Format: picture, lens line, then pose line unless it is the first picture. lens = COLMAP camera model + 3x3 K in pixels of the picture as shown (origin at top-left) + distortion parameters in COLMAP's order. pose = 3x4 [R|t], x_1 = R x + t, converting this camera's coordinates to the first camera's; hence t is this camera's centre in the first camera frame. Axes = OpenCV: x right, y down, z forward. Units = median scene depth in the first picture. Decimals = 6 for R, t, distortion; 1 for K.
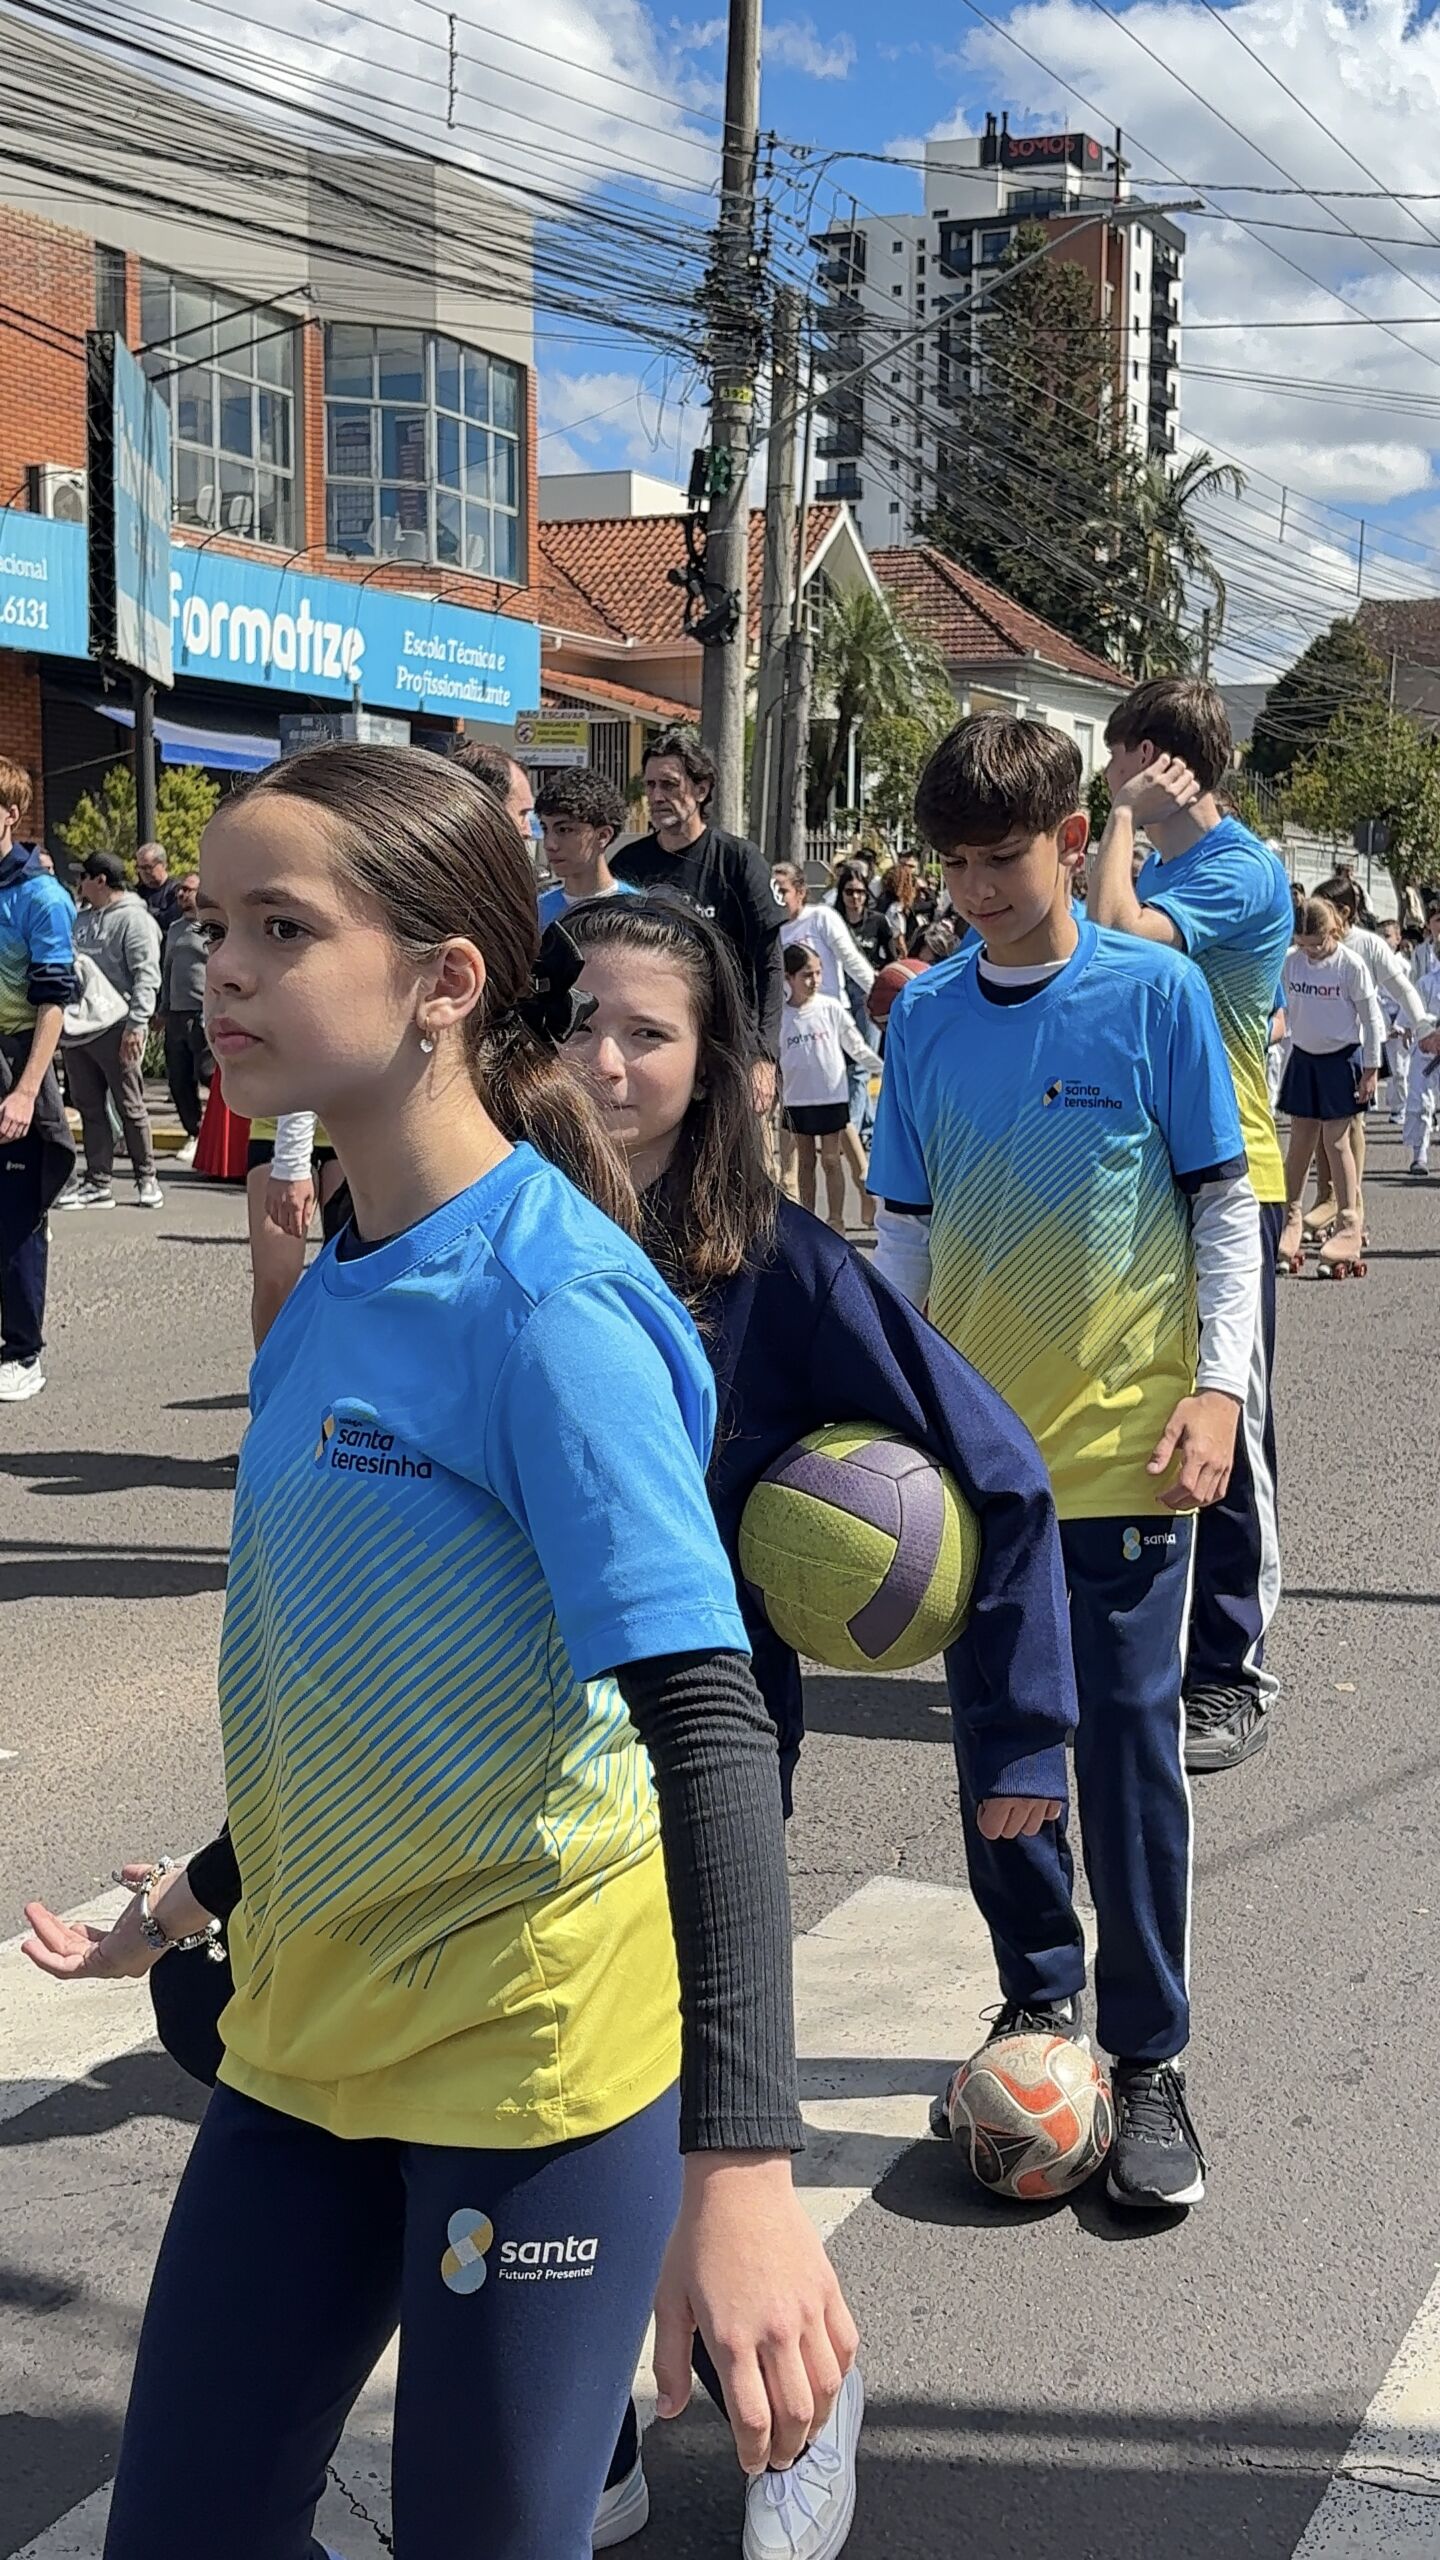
lens RADIAL K [[3010.2, 0, 720.0], [0, 3010.2, 1280.0], [0, 0, 1]] dist [0.205177, -0.733595]
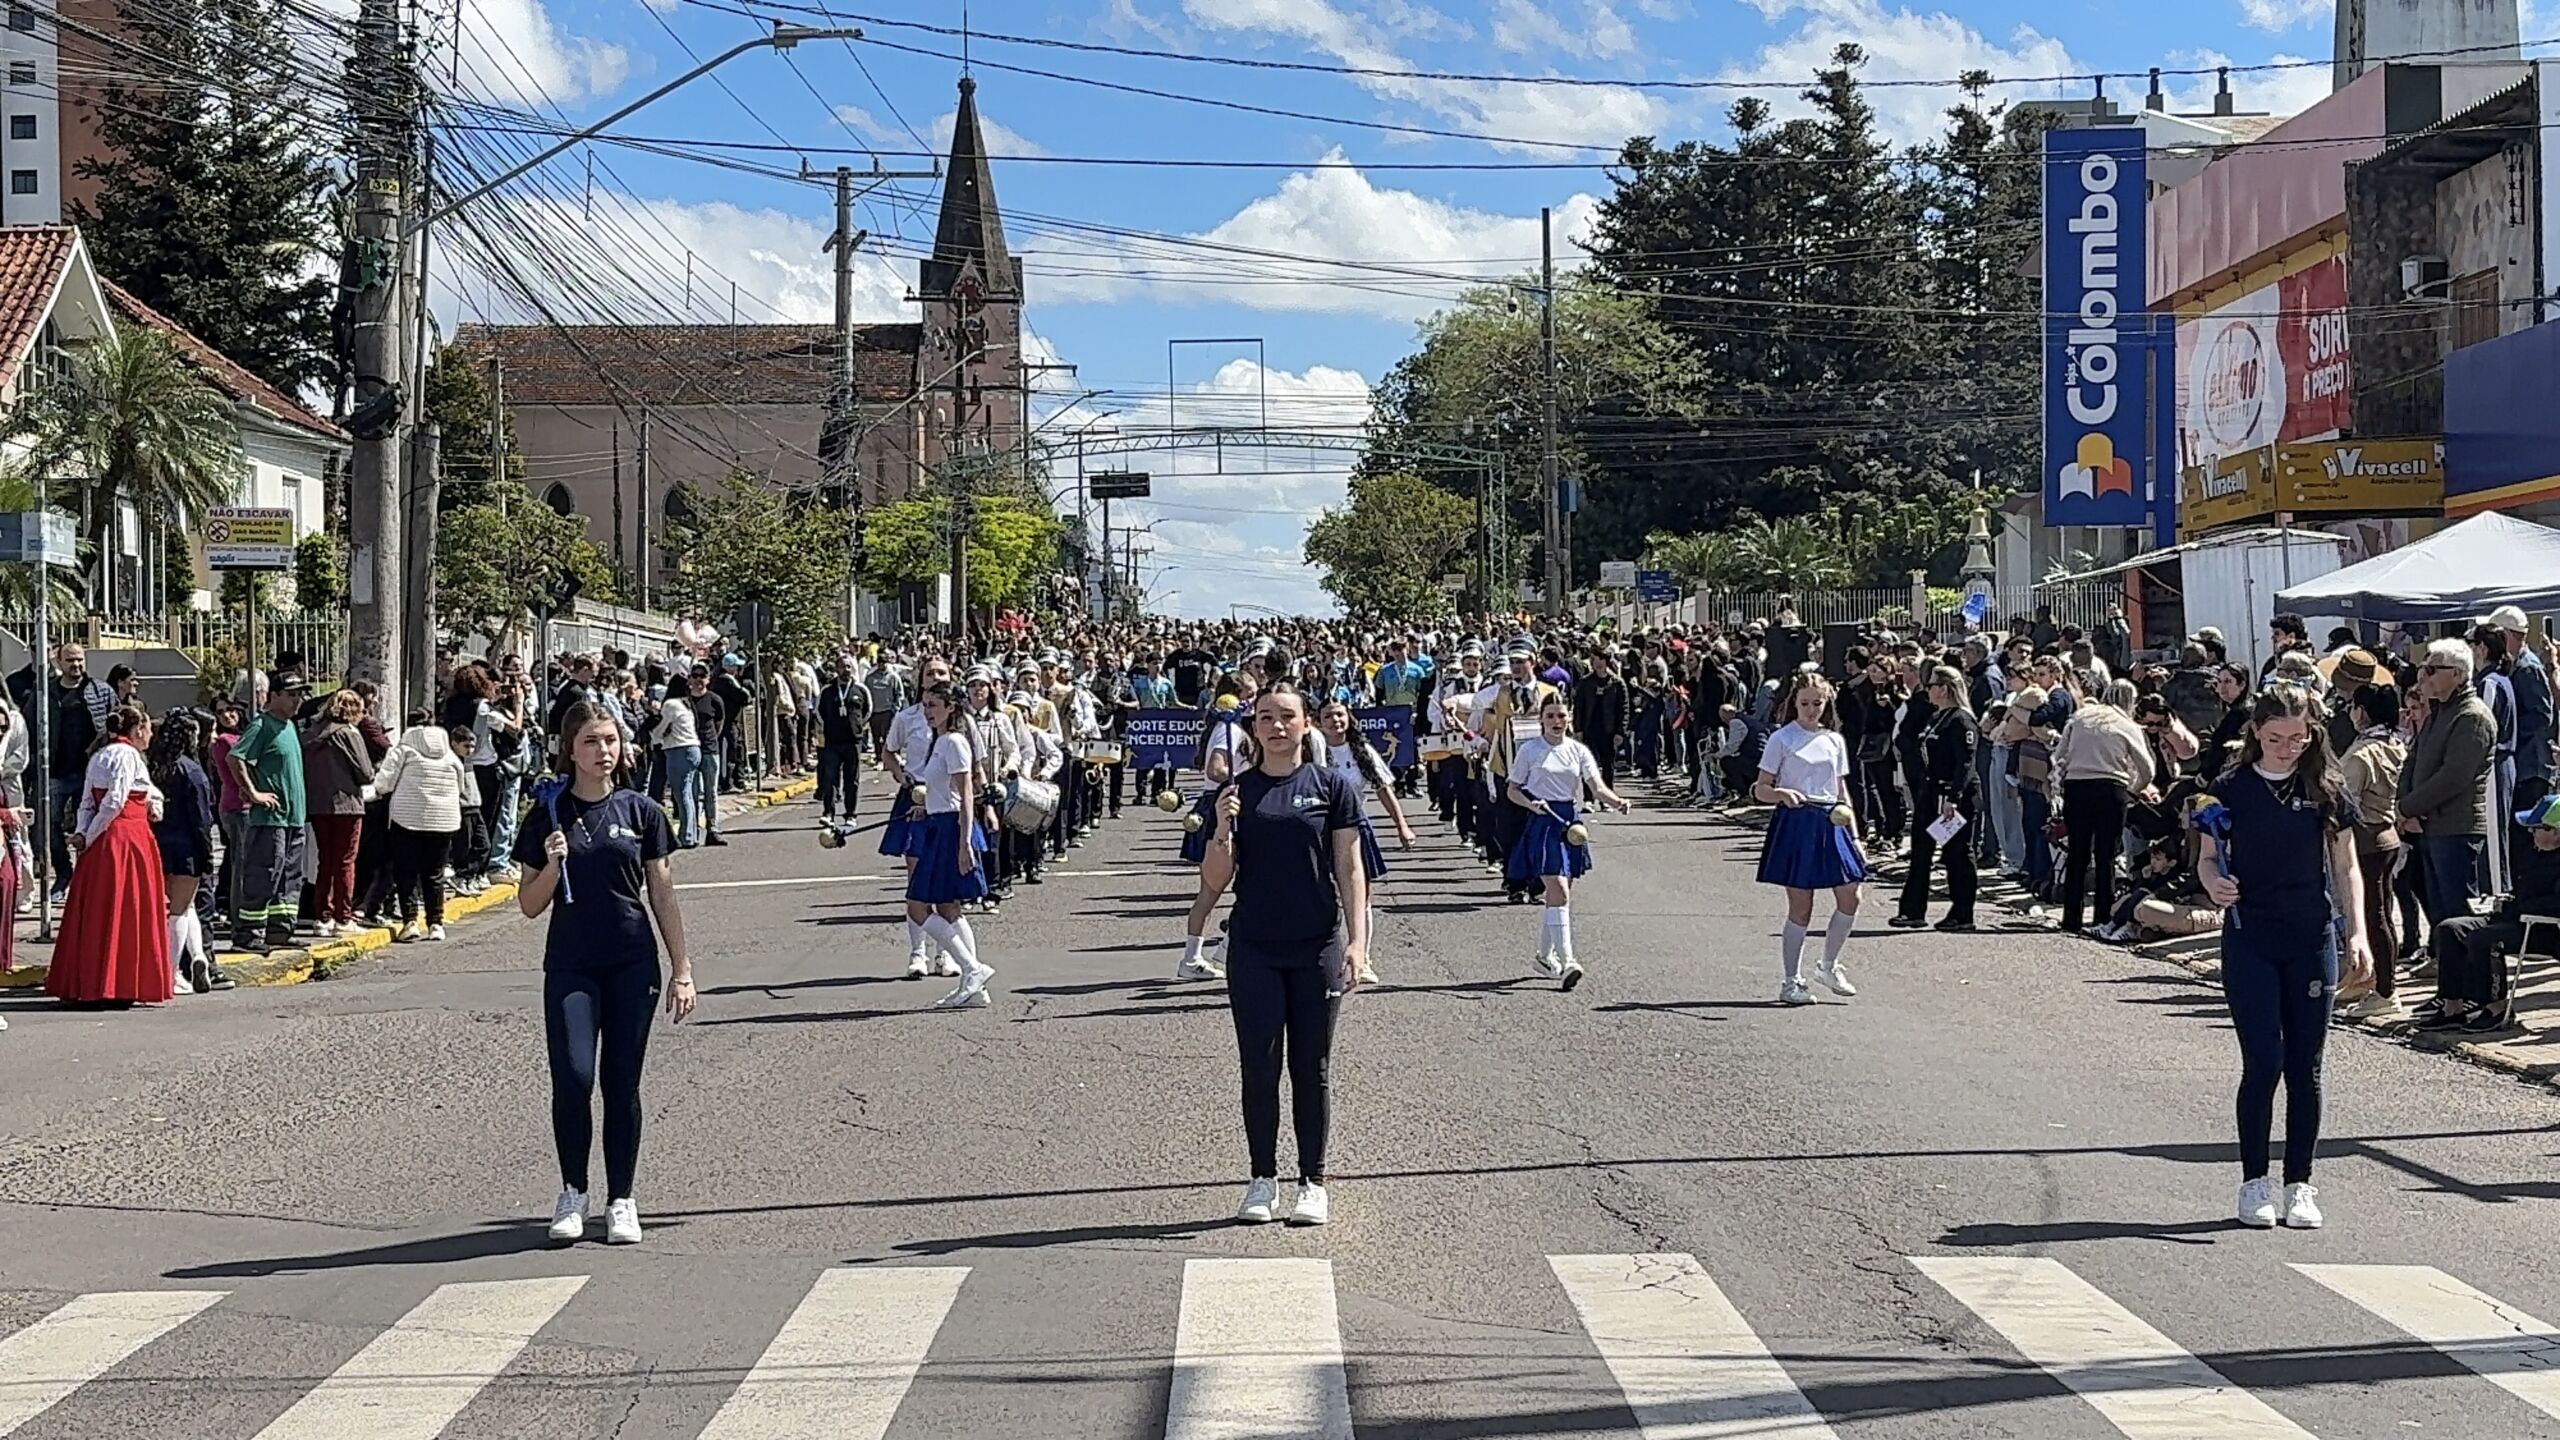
lens RADIAL K [[3819.0, 0, 1294.4], [0, 3819.0, 738.1], [0, 0, 1]] dist [0.248713, -0.995496]
pose [[0.903071, -0.023230, 0.428863, -0.191339], [0.069433, 0.993298, -0.092405, 0.012181], [-0.423842, 0.113226, 0.898631, -0.149114]]
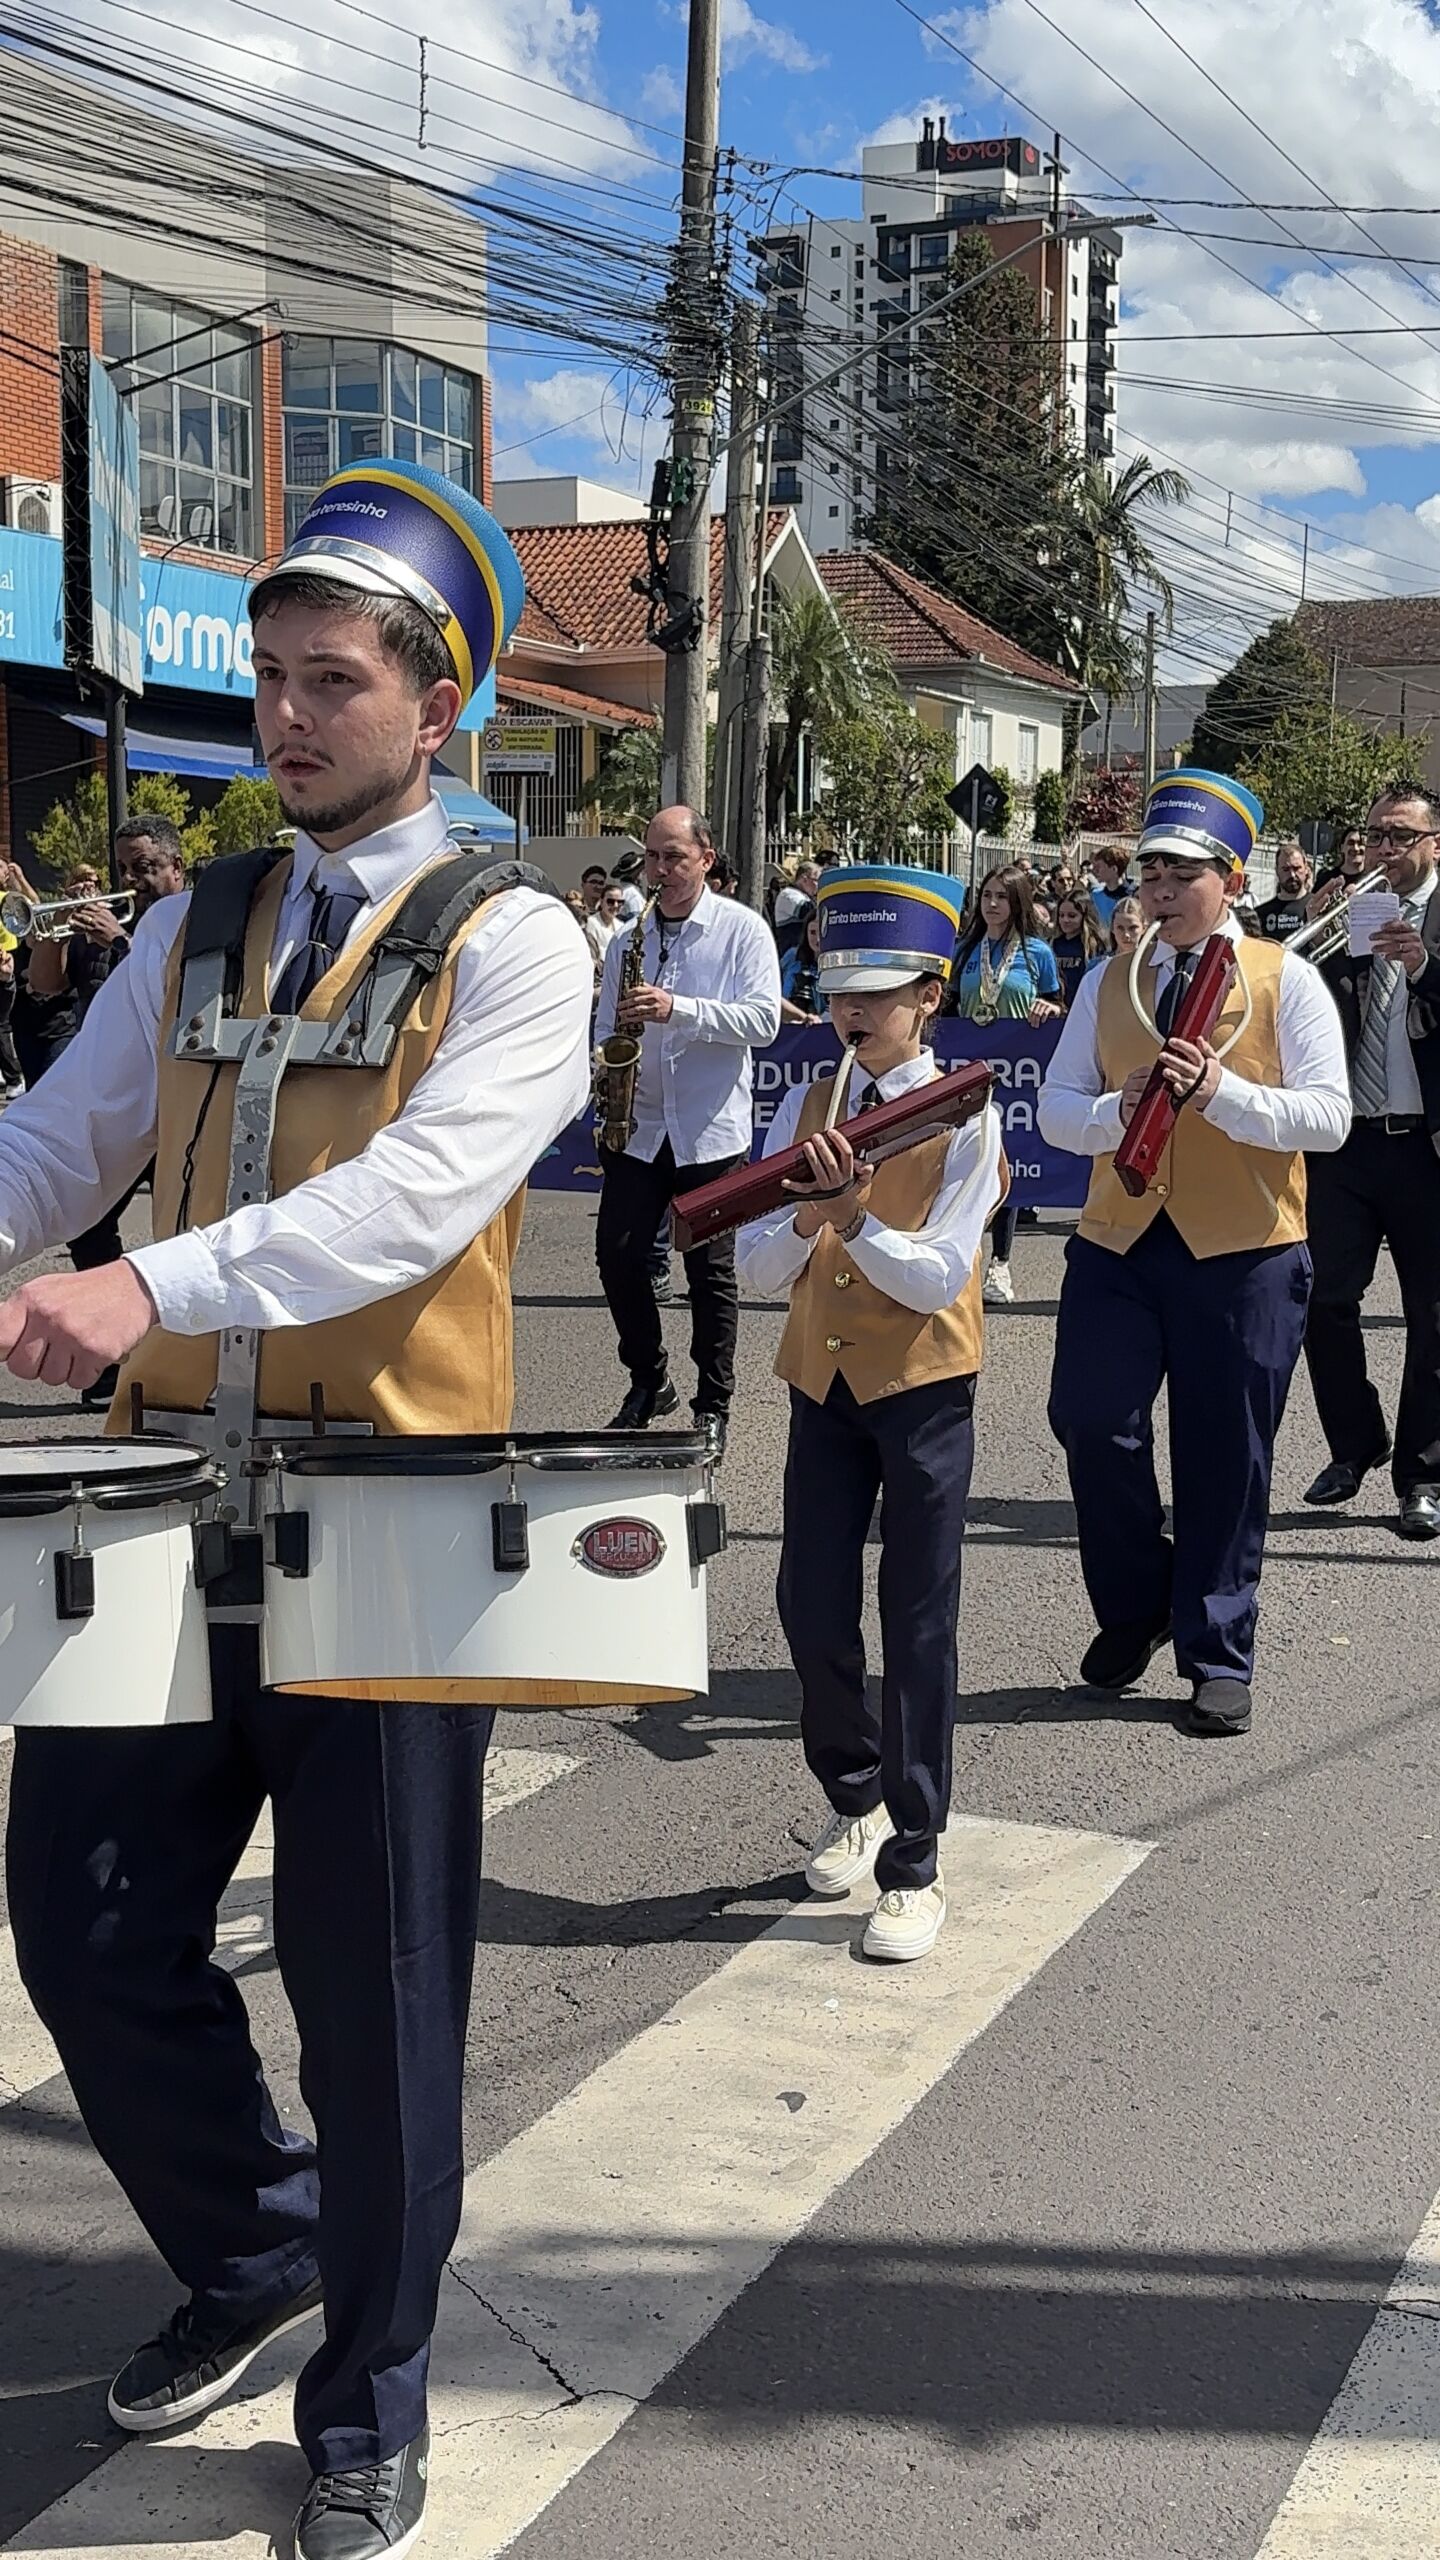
lens RADIAL K [[3008.1, 0, 671.5], [0, 3008.1, 1250.8], [0, 0, 1]] dist [0.241126, -0.892499]
pose [[0.999980, -0.005546, 0.003029, -0.005799], [0.005577, 0.999930, -0.010463, 0.001602], [-0.002971, 0.010479, 0.999941, -0.011445]]
